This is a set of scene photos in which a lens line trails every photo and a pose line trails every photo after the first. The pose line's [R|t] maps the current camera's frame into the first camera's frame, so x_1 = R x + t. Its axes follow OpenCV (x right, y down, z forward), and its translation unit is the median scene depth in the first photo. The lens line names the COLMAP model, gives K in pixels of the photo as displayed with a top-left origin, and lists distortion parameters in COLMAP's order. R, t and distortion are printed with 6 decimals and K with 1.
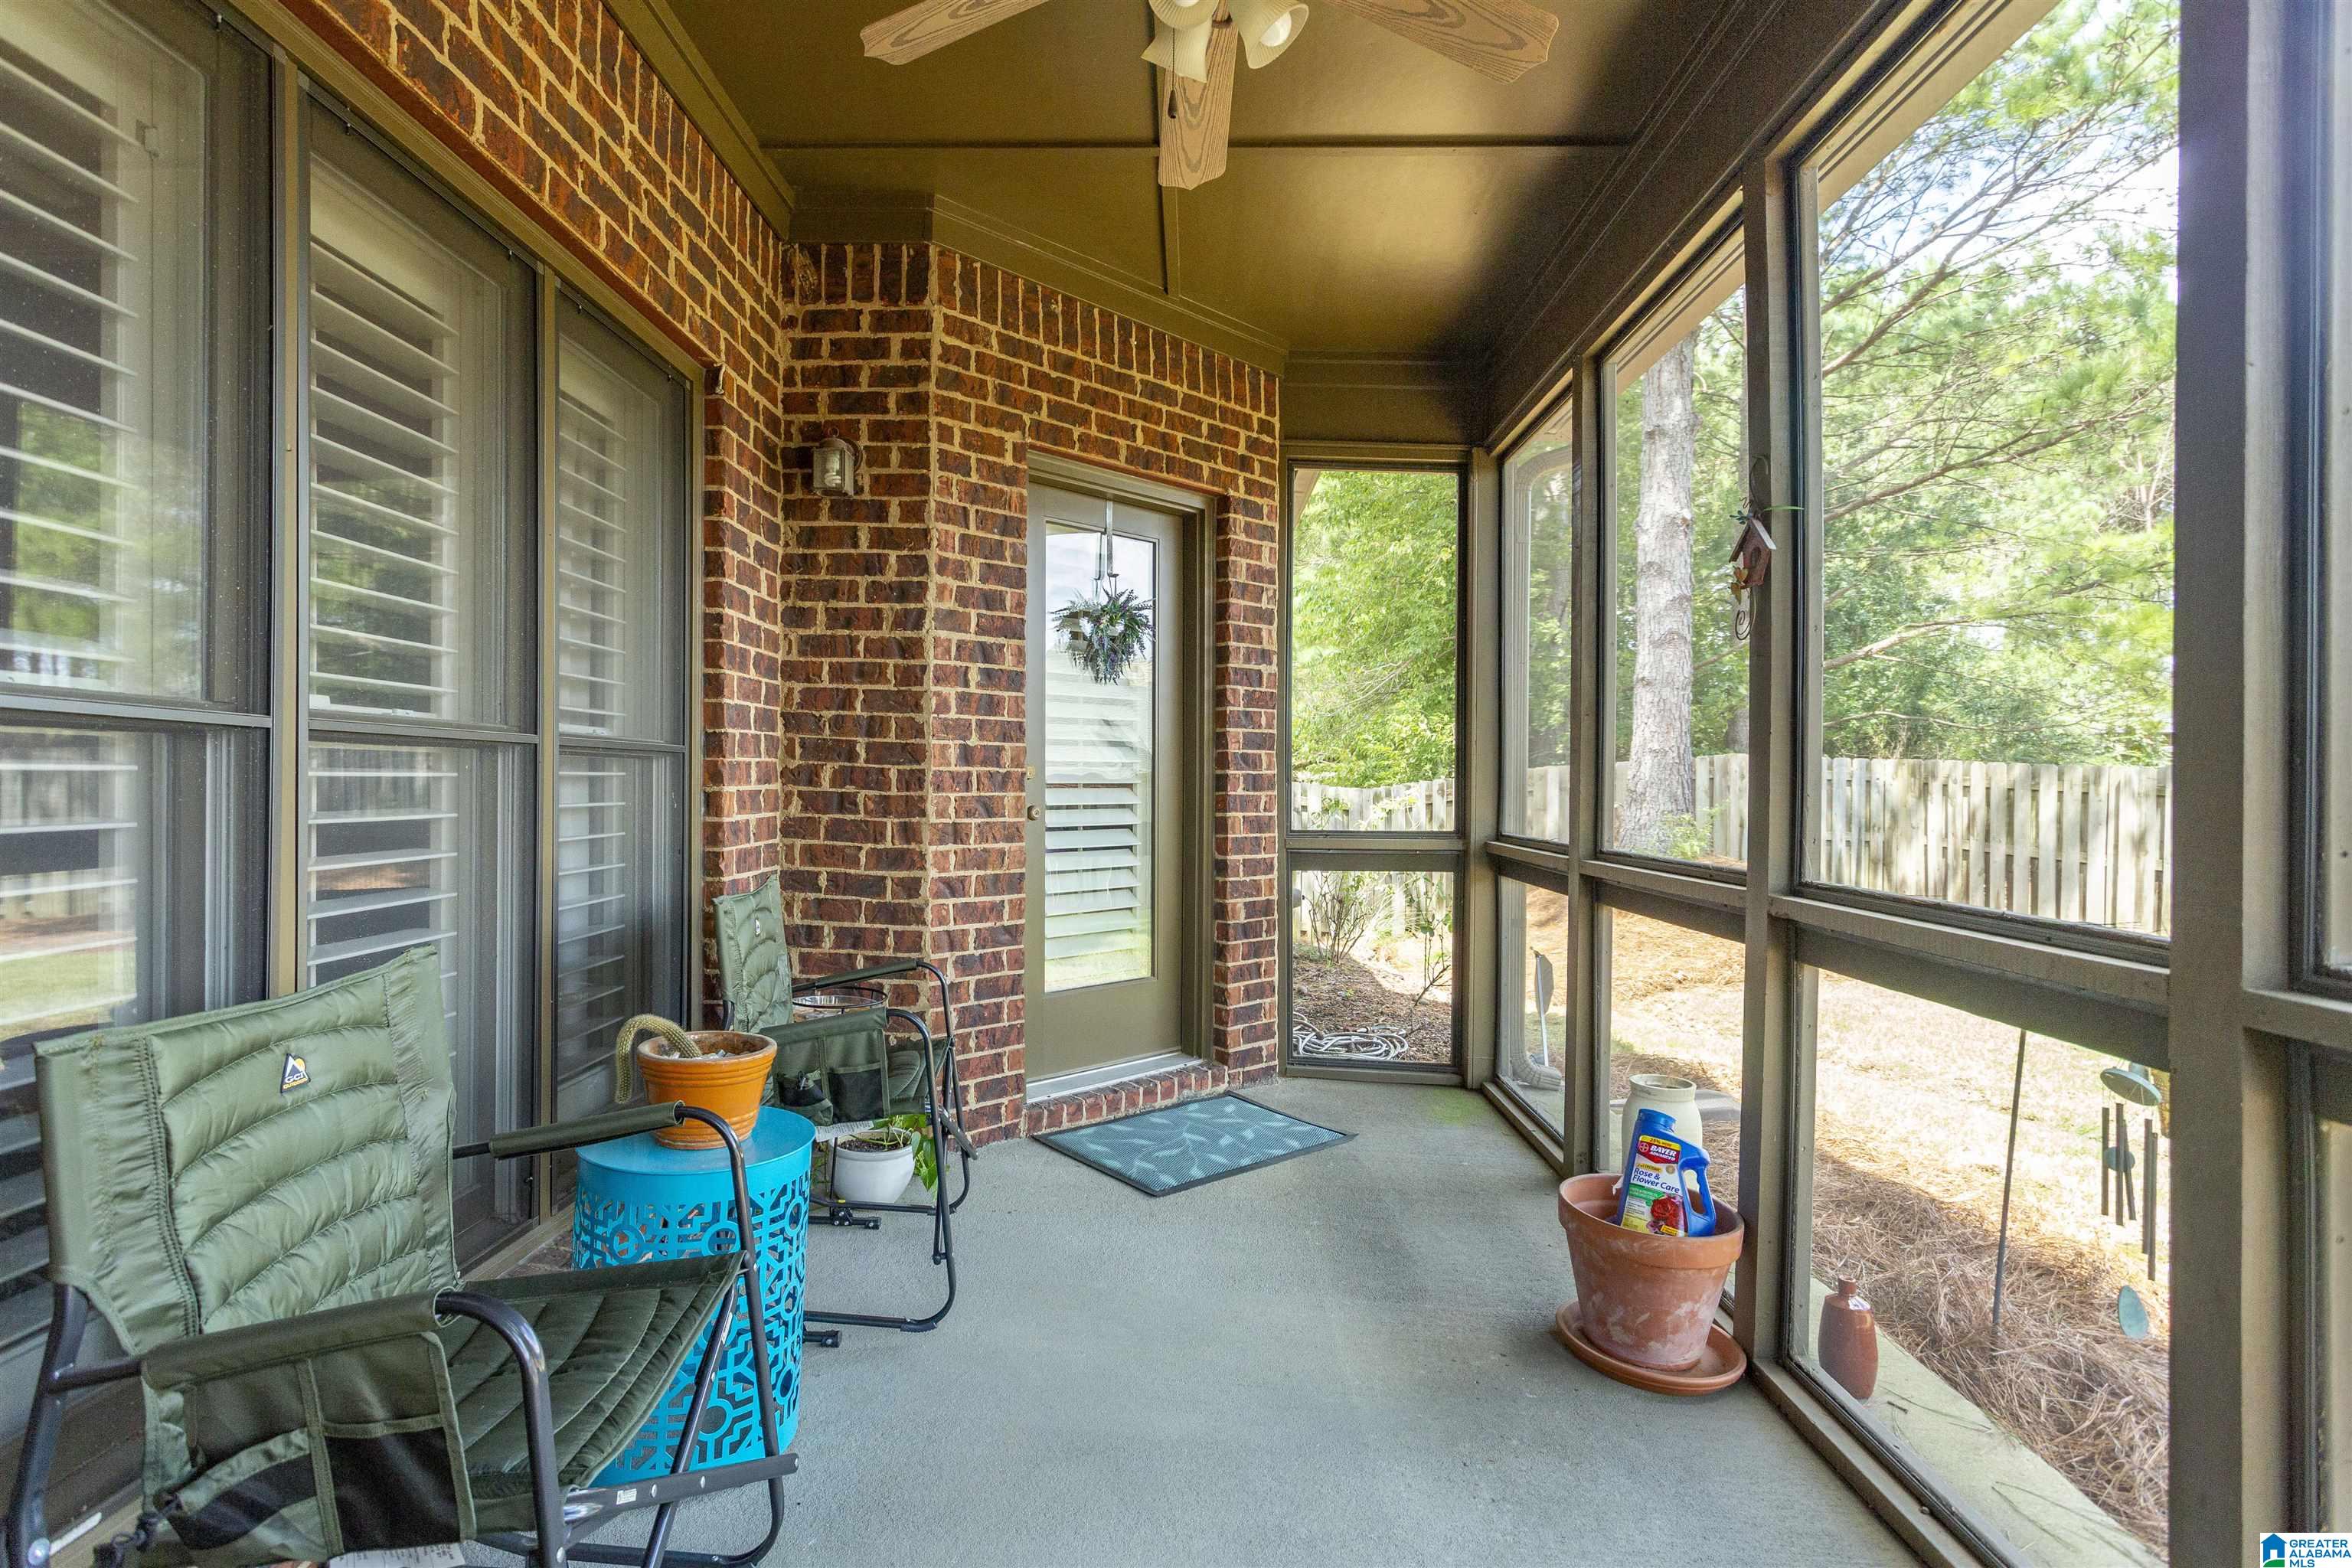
lens RADIAL K [[1102.1, 0, 1146.6], [0, 1102.1, 777.8], [0, 0, 1]] dist [0.001444, 0.001403]
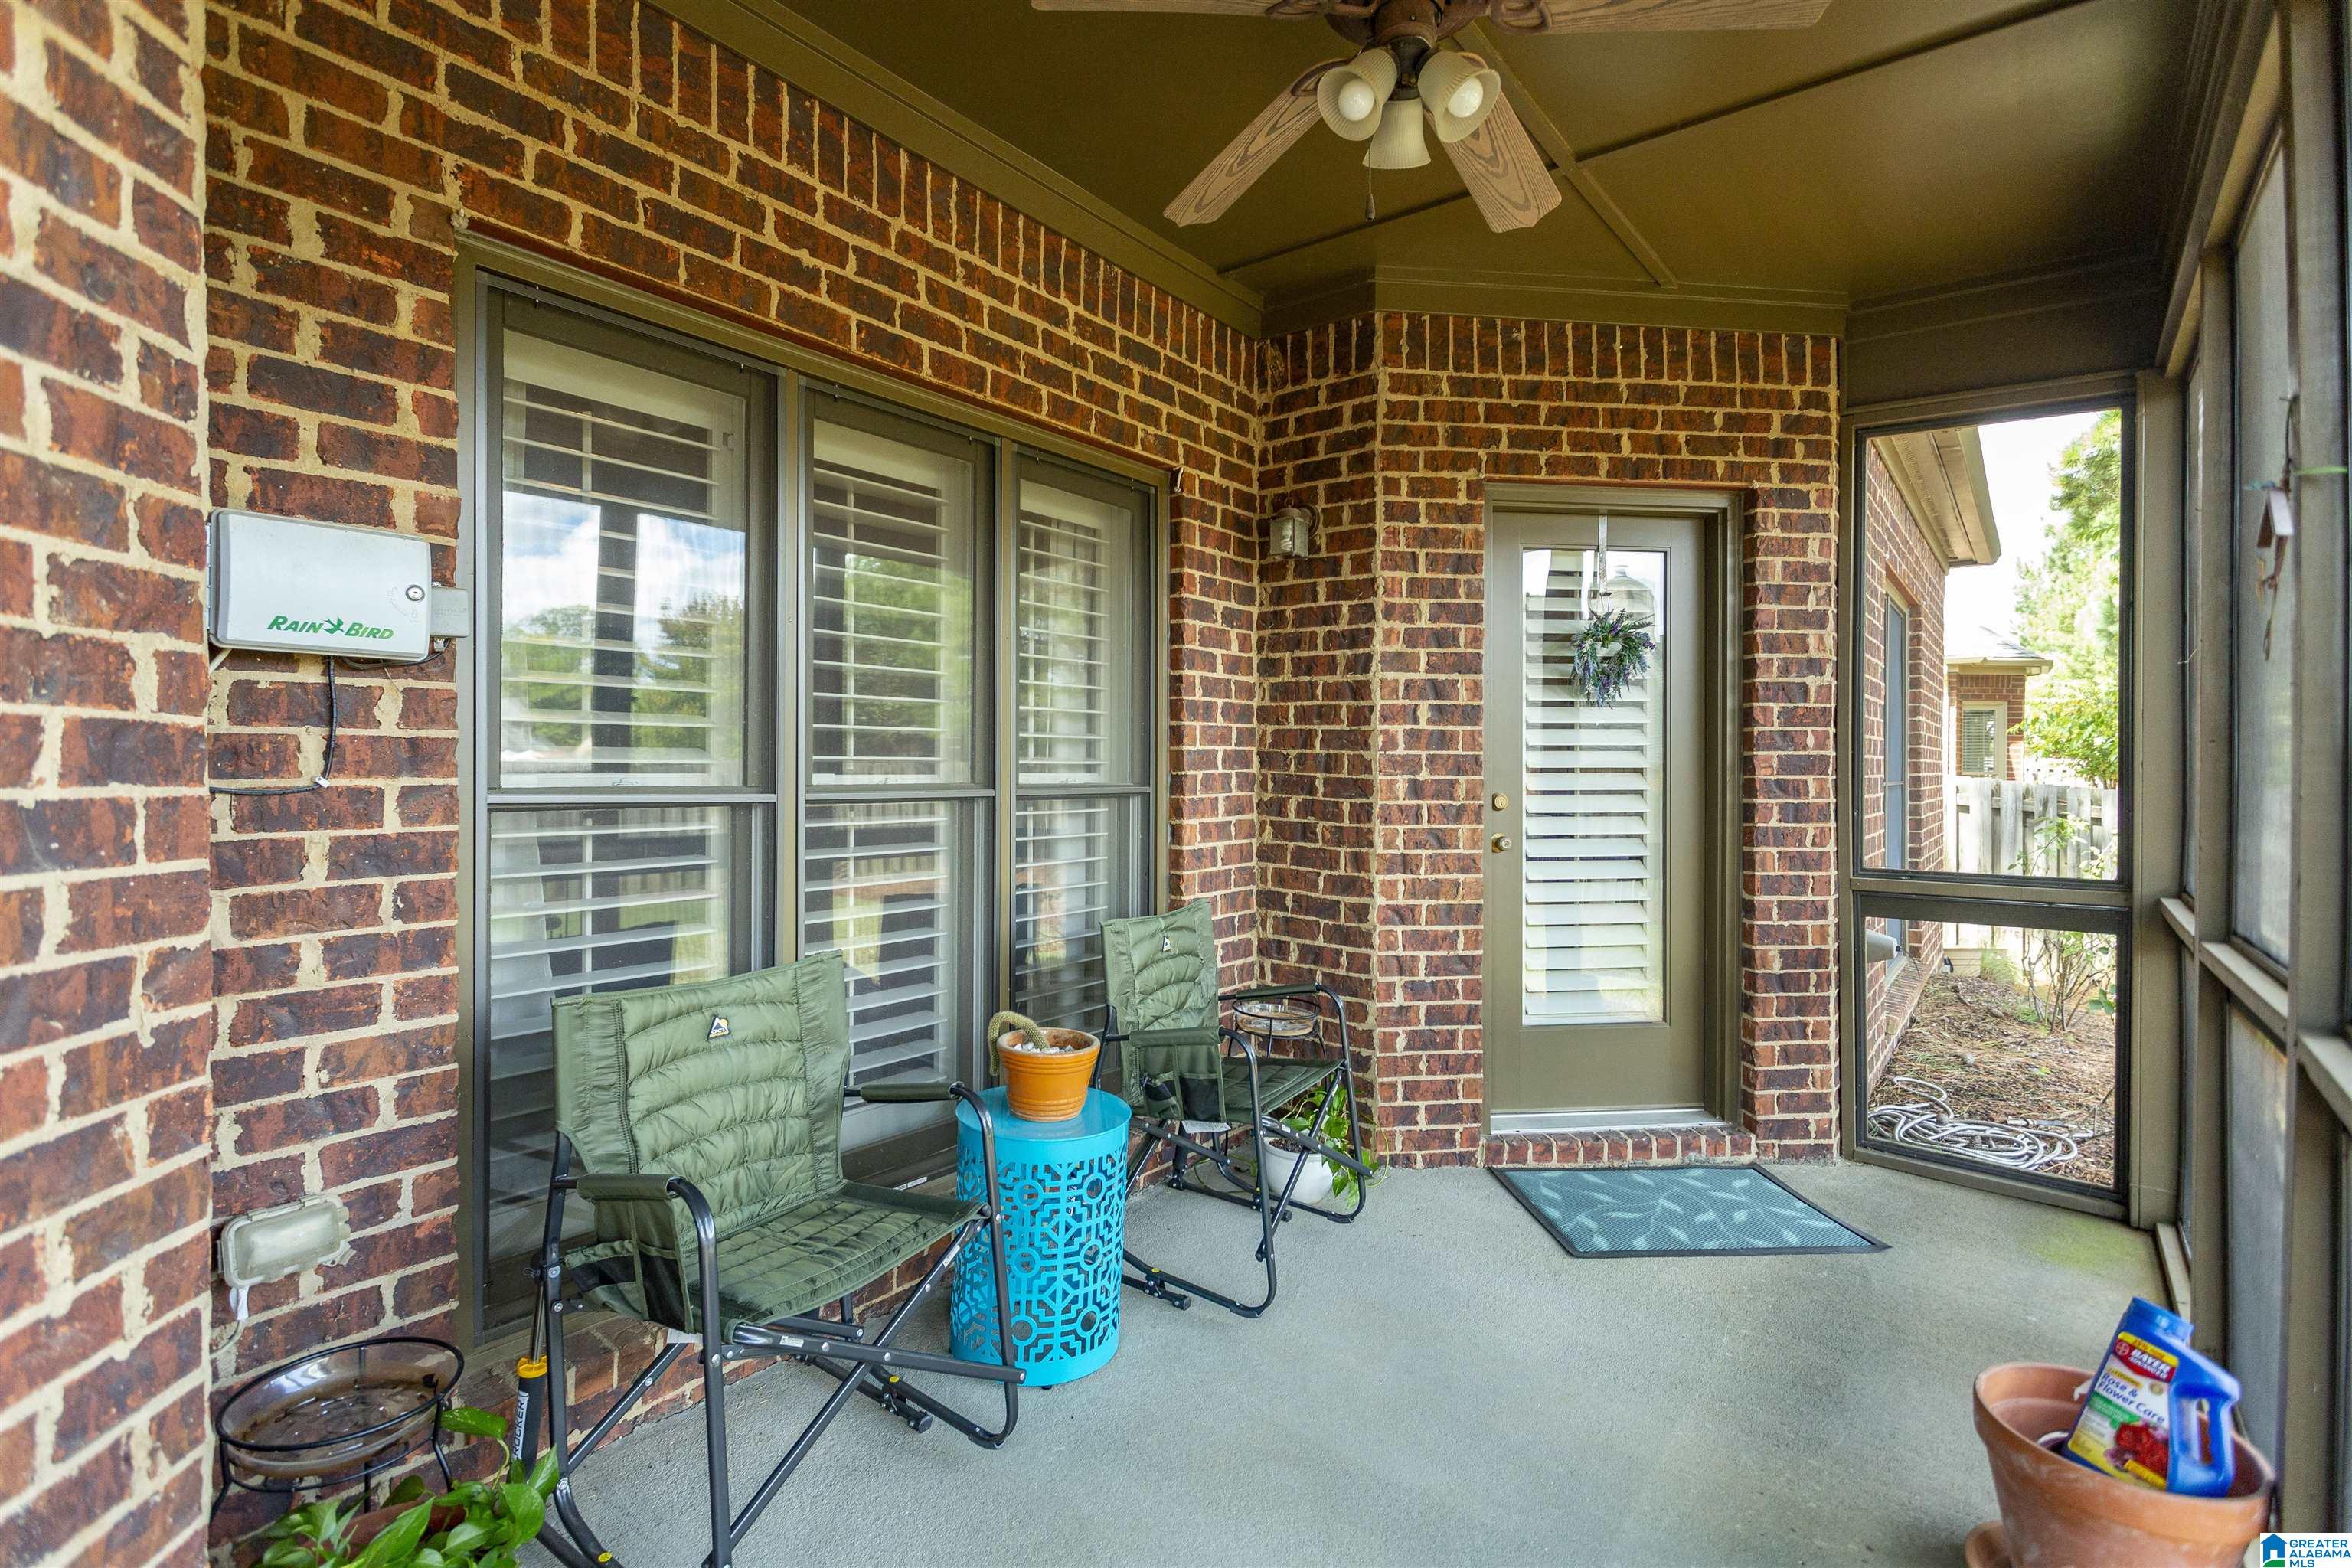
lens RADIAL K [[1111.1, 0, 1211.4], [0, 1111.1, 759.8], [0, 0, 1]] dist [-0.001768, 0.007034]
pose [[0.822443, -0.005594, -0.568820, 0.283063], [0.002383, 0.999977, -0.006388, -0.043101], [0.568843, 0.003898, 0.822437, 0.024656]]
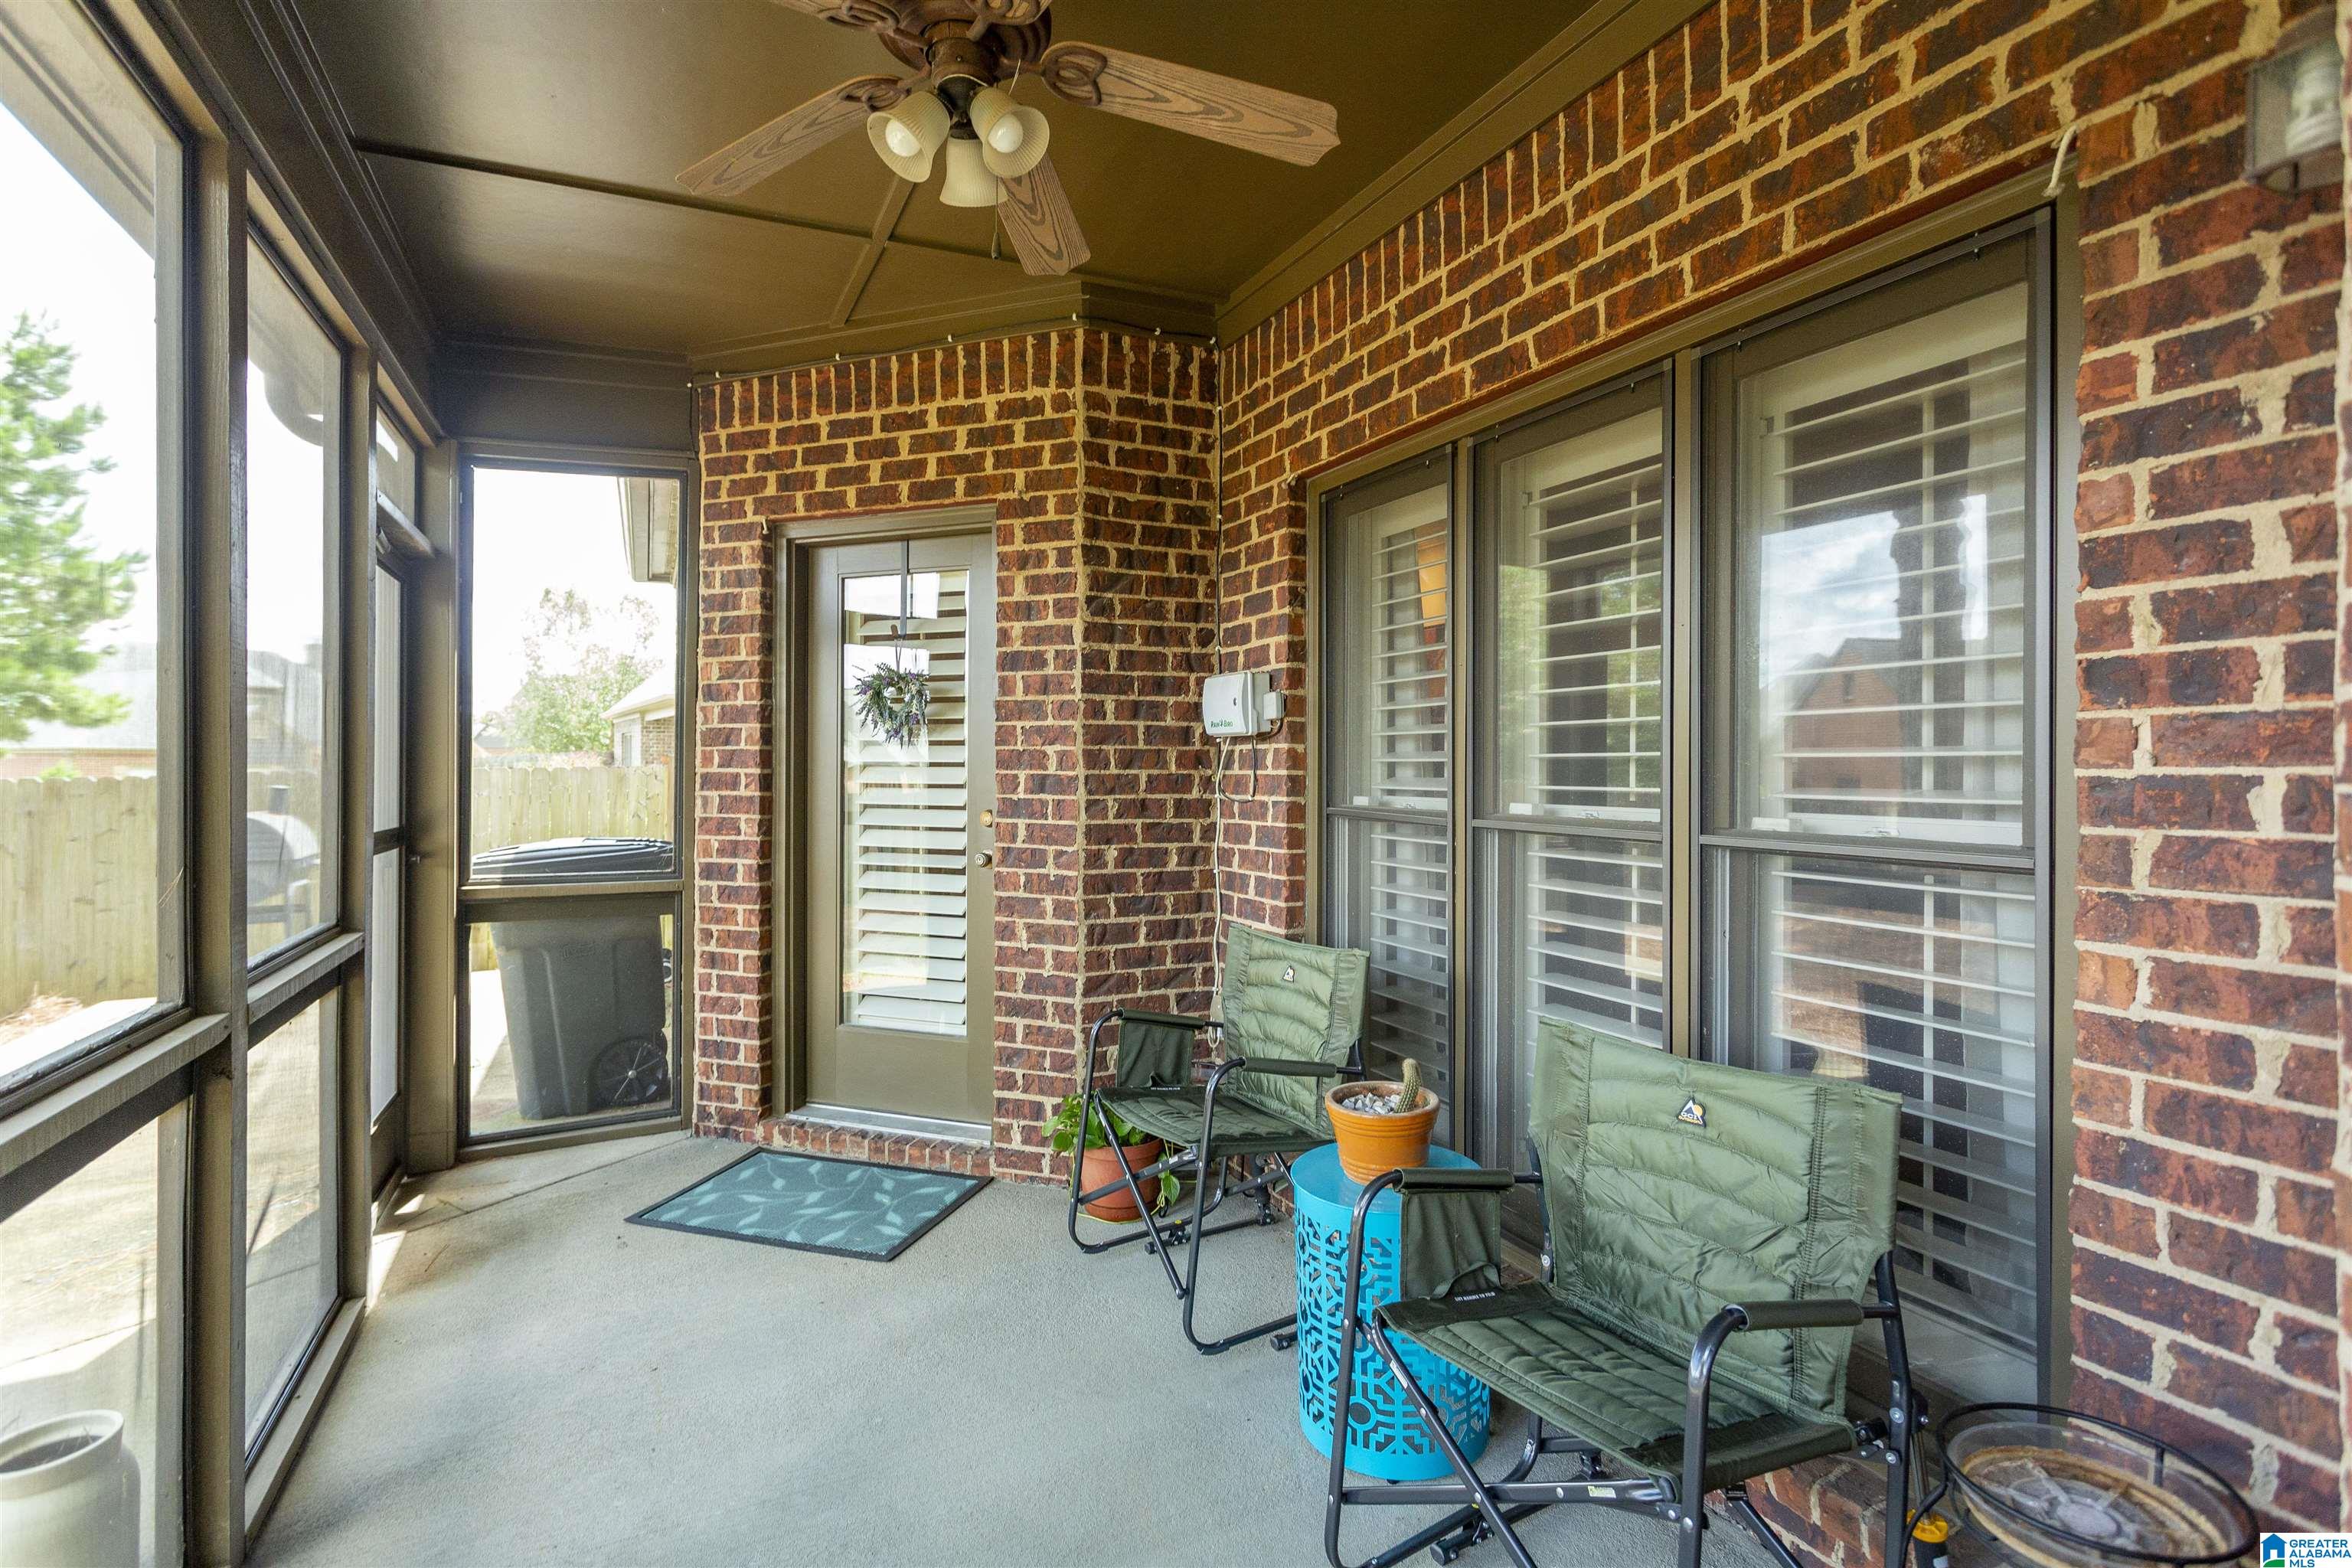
lens RADIAL K [[1102.1, 0, 1146.6], [0, 1102.1, 777.8], [0, 0, 1]] dist [0.001444, 0.001403]
pose [[-0.892429, -0.008654, -0.451104, 0.208280], [-0.009235, 0.999957, -0.000912, -0.054421], [0.451093, 0.003352, -0.892471, 1.104231]]
